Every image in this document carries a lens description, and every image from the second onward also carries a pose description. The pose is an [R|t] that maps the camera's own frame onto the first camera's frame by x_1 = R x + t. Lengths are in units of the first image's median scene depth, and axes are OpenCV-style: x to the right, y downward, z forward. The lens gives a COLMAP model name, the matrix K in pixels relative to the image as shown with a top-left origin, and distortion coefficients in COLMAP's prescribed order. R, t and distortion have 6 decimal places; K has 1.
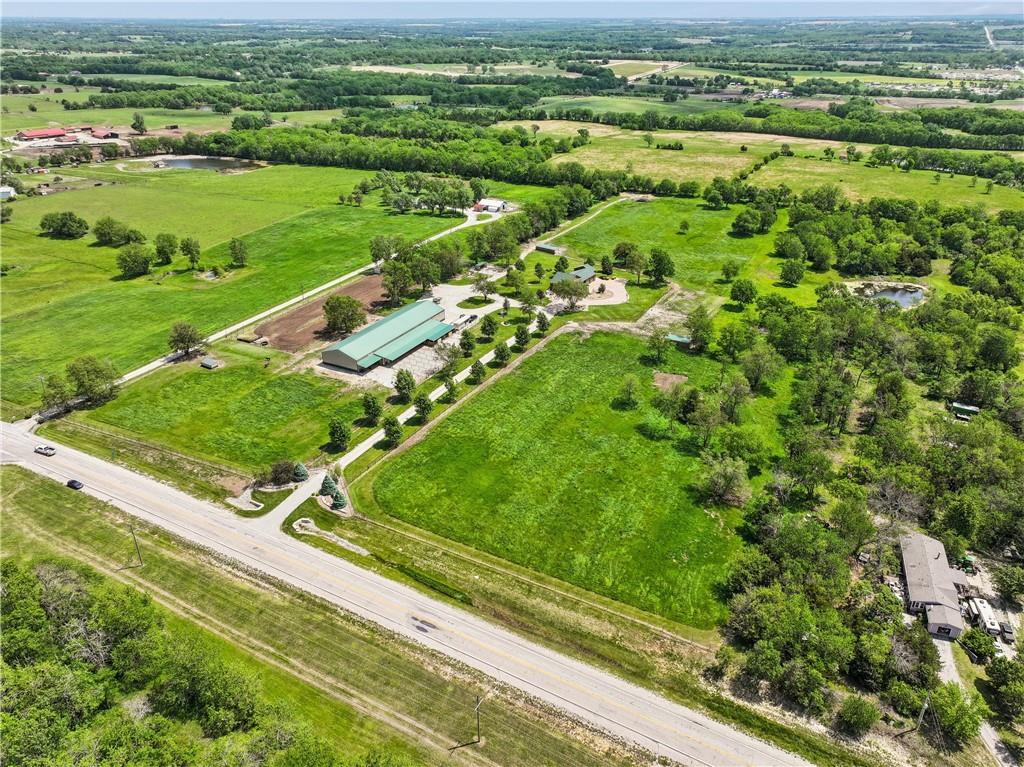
lens RADIAL K [[725.9, 0, 515.9], [0, 725.9, 381.5], [0, 0, 1]] dist [-0.001475, 0.022951]
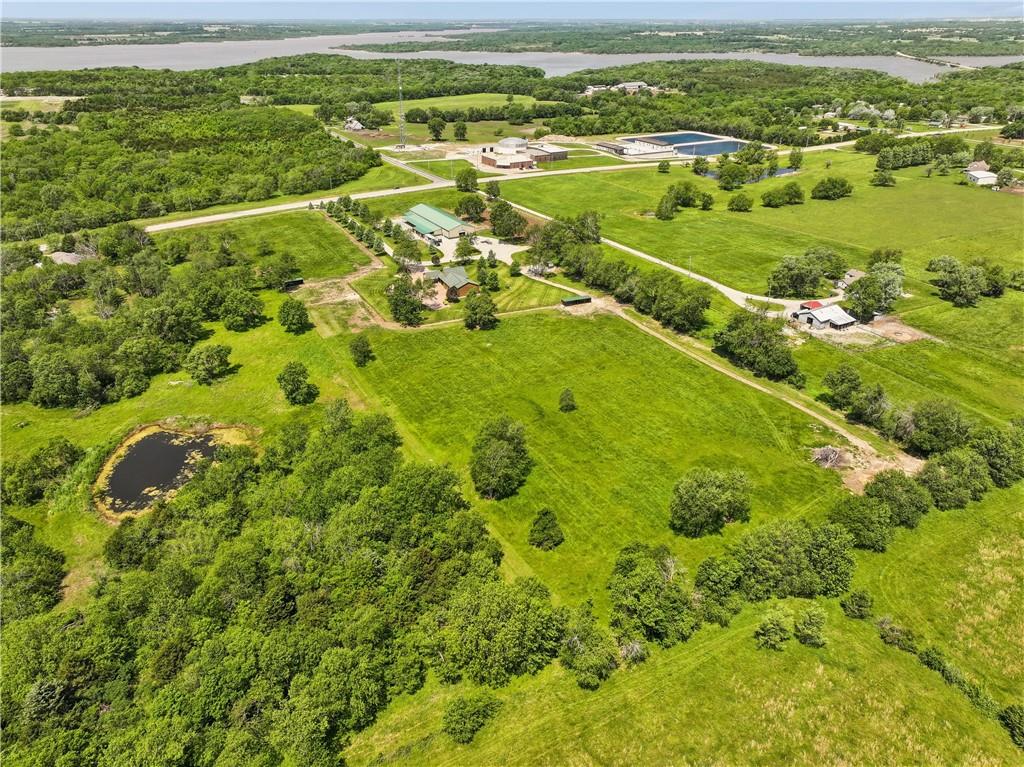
lens RADIAL K [[725.9, 0, 515.9], [0, 725.9, 381.5], [0, 0, 1]] dist [-0.001475, 0.022951]
pose [[-0.536632, 0.381580, -0.752611, 0.319807], [-0.377846, 0.688834, 0.618660, -0.265453], [0.754492, 0.616363, -0.225472, 0.536540]]
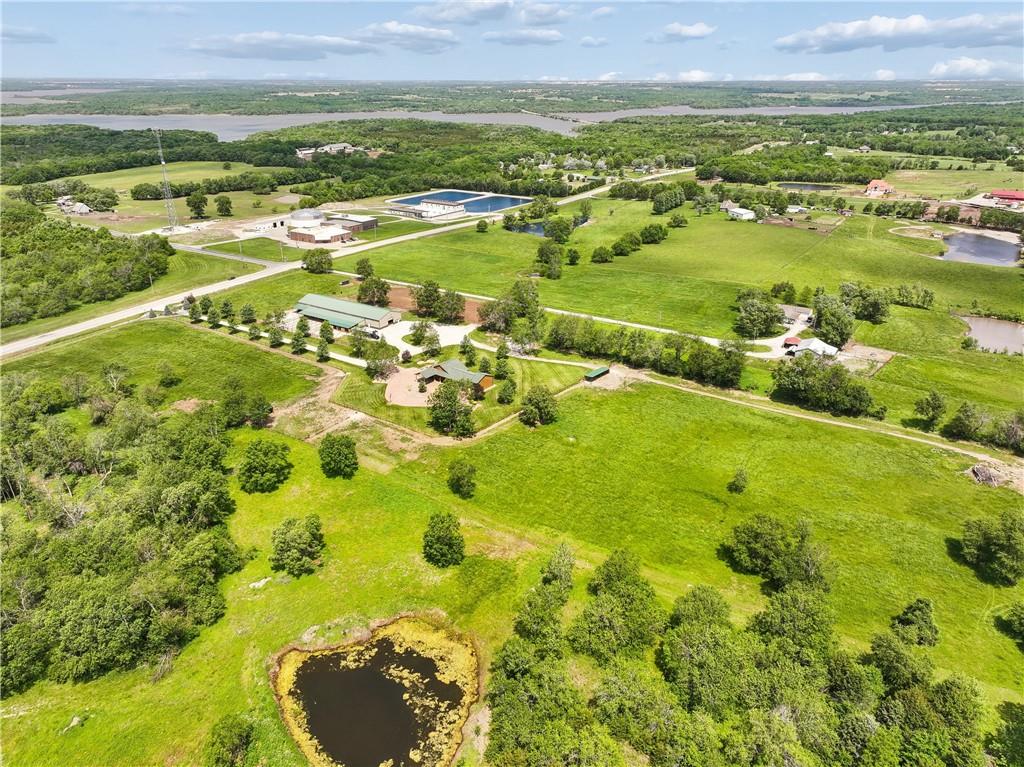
lens RADIAL K [[718.8, 0, 515.5], [0, 718.8, 387.1], [0, 0, 1]] dist [-0.002807, 0.024194]
pose [[-0.088745, 0.396718, -0.913641, 0.335670], [-0.448504, 0.803094, 0.392281, -0.193999], [0.889364, 0.444585, 0.106659, 0.386085]]
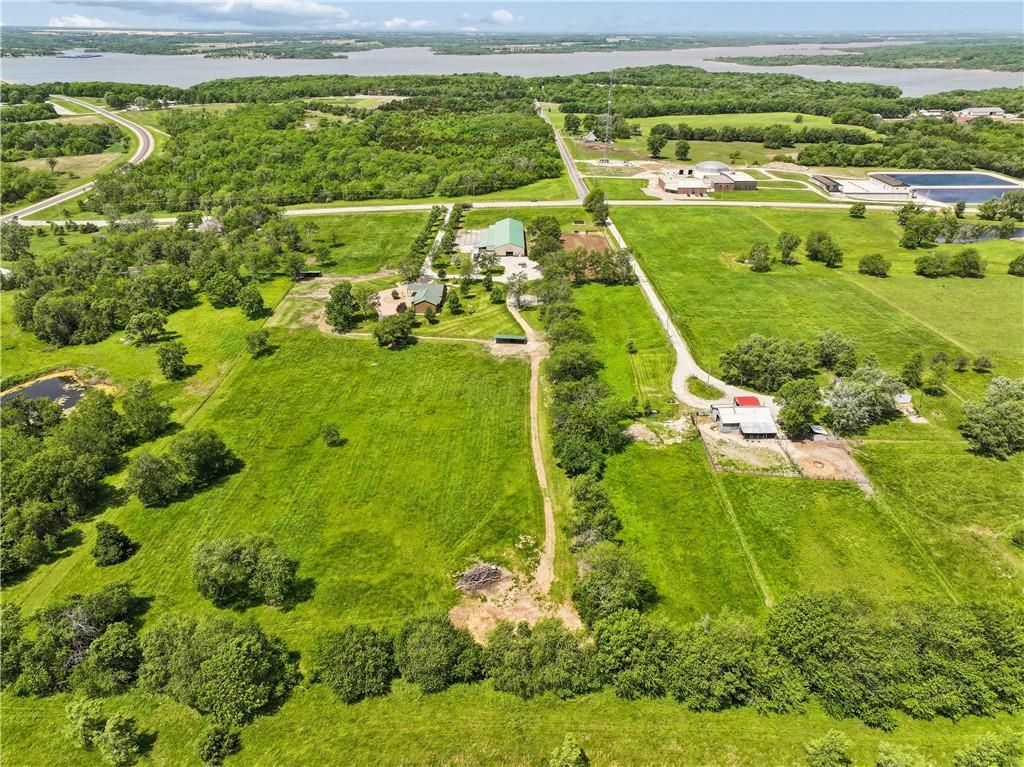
lens RADIAL K [[718.8, 0, 515.5], [0, 718.8, 387.1], [0, 0, 1]] dist [-0.002807, 0.024194]
pose [[-0.876758, 0.214353, -0.430522, 0.162436], [-0.217995, 0.620811, 0.753042, -0.315520], [0.428689, 0.754087, -0.497573, 0.633475]]
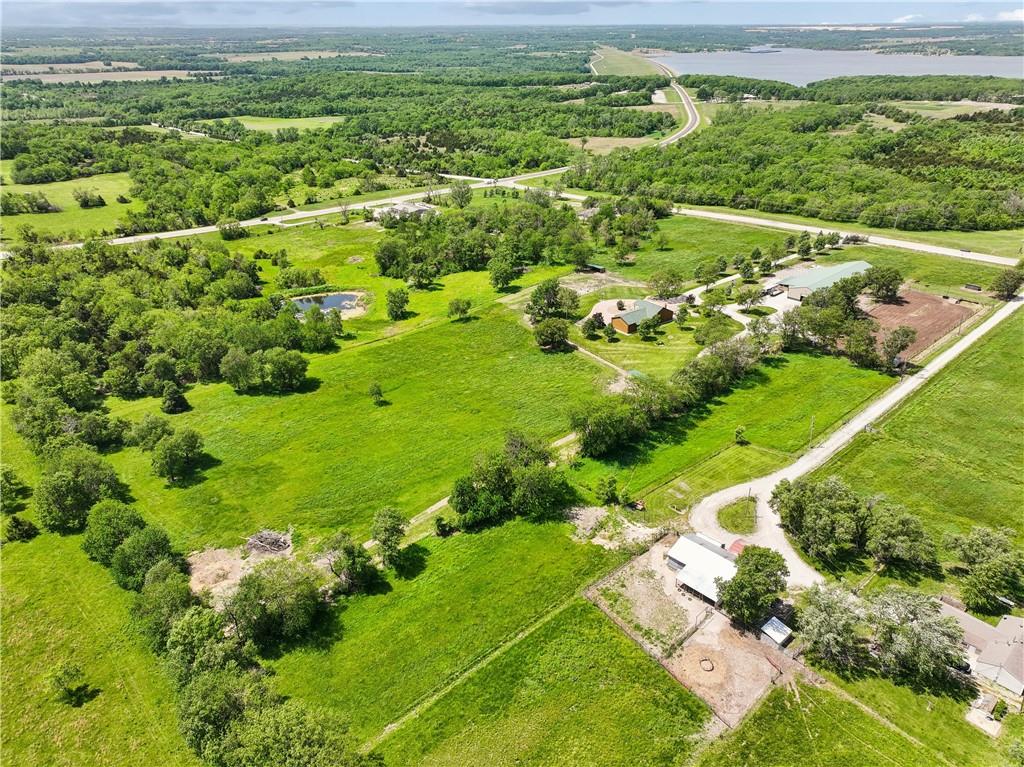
lens RADIAL K [[725.9, 0, 515.9], [0, 725.9, 381.5], [0, 0, 1]] dist [-0.001475, 0.022951]
pose [[-0.945214, -0.140536, 0.294651, -0.017846], [0.151223, 0.611411, 0.776729, -0.317737], [-0.289311, 0.778734, -0.556662, 0.632263]]
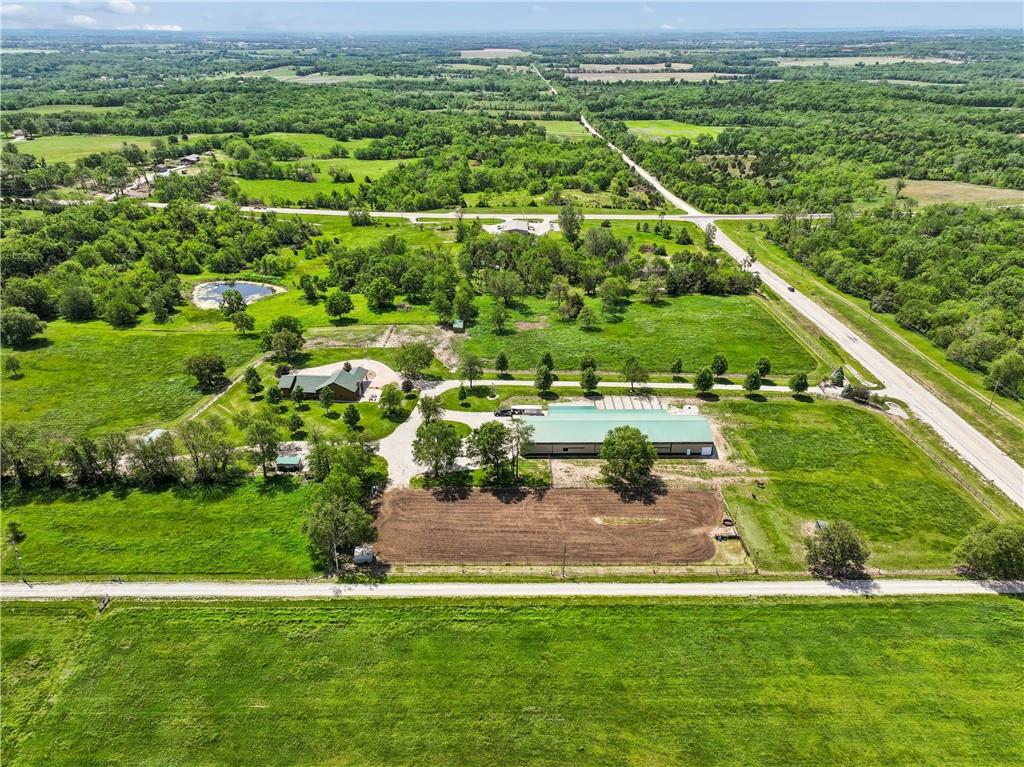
lens RADIAL K [[725.9, 0, 515.9], [0, 725.9, 381.5], [0, 0, 1]] dist [-0.001475, 0.022951]
pose [[-0.470100, -0.384007, 0.794698, -0.236748], [0.400529, 0.709527, 0.579782, -0.195753], [-0.786500, 0.590855, -0.179743, 0.385877]]
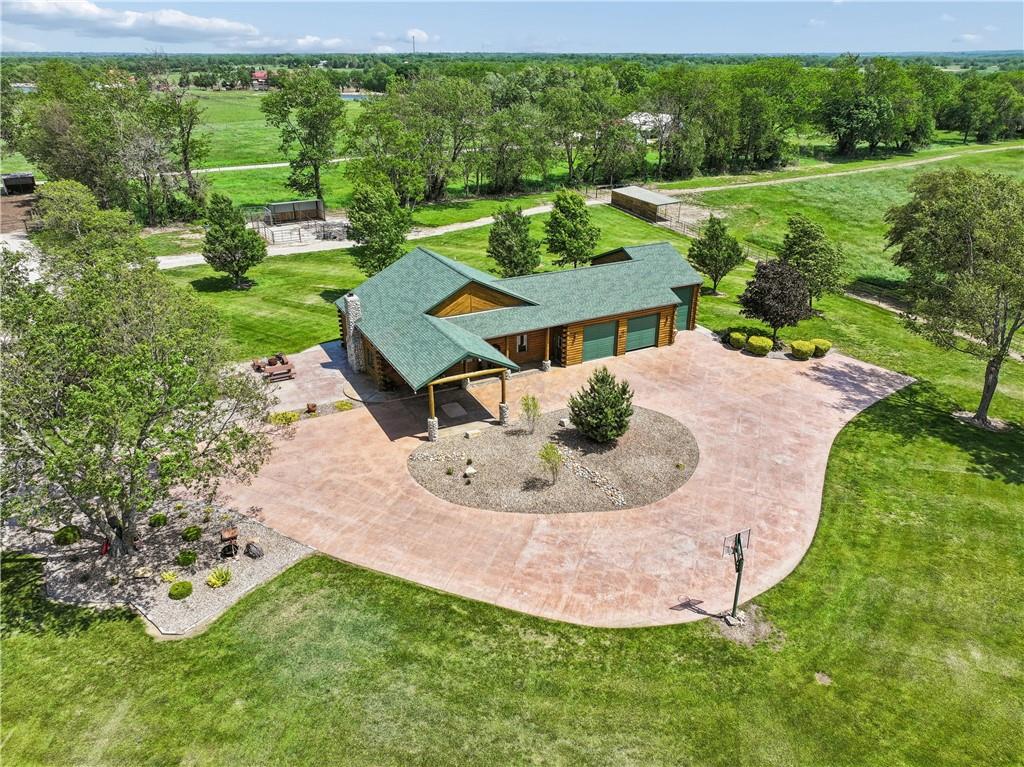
lens RADIAL K [[718.8, 0, 515.5], [0, 718.8, 387.1], [0, 0, 1]] dist [-0.002807, 0.024194]
pose [[0.869722, 0.208308, -0.447428, 0.061189], [-0.222313, 0.974735, 0.021668, -0.050354], [0.440638, 0.080624, 0.894057, 0.338445]]
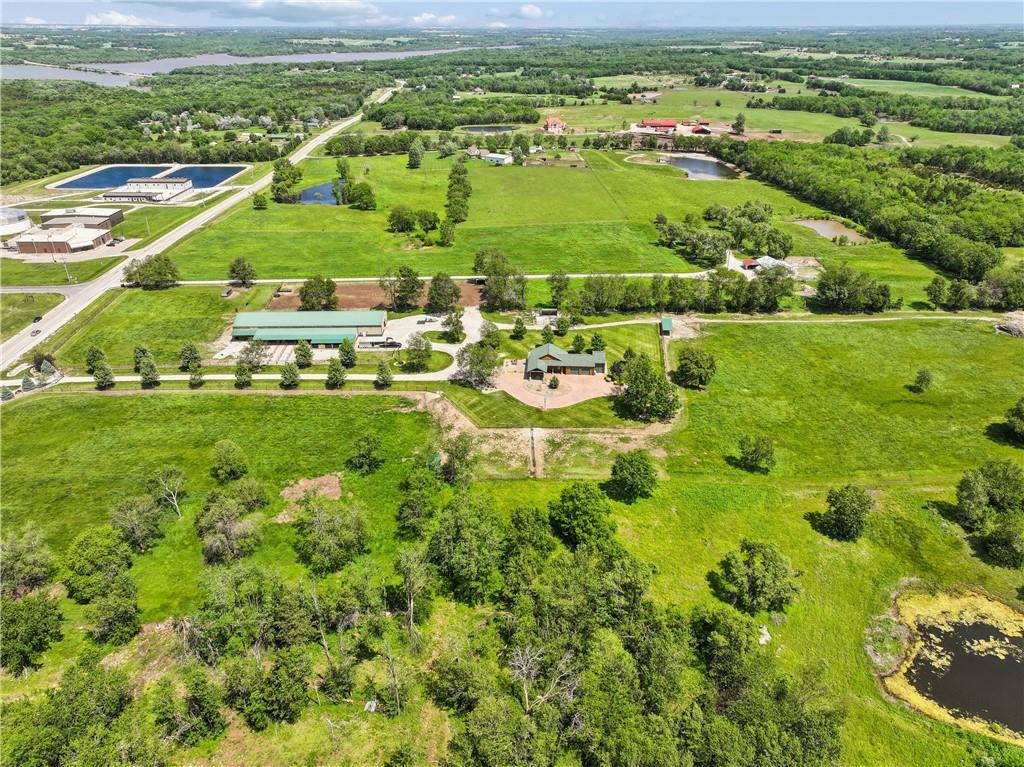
lens RADIAL K [[725.9, 0, 515.9], [0, 725.9, 381.5], [0, 0, 1]] dist [-0.001475, 0.022951]
pose [[0.497520, 0.386448, -0.776615, 0.256616], [-0.392294, 0.898737, 0.195903, -0.098718], [0.773679, 0.207196, 0.598741, 0.202900]]
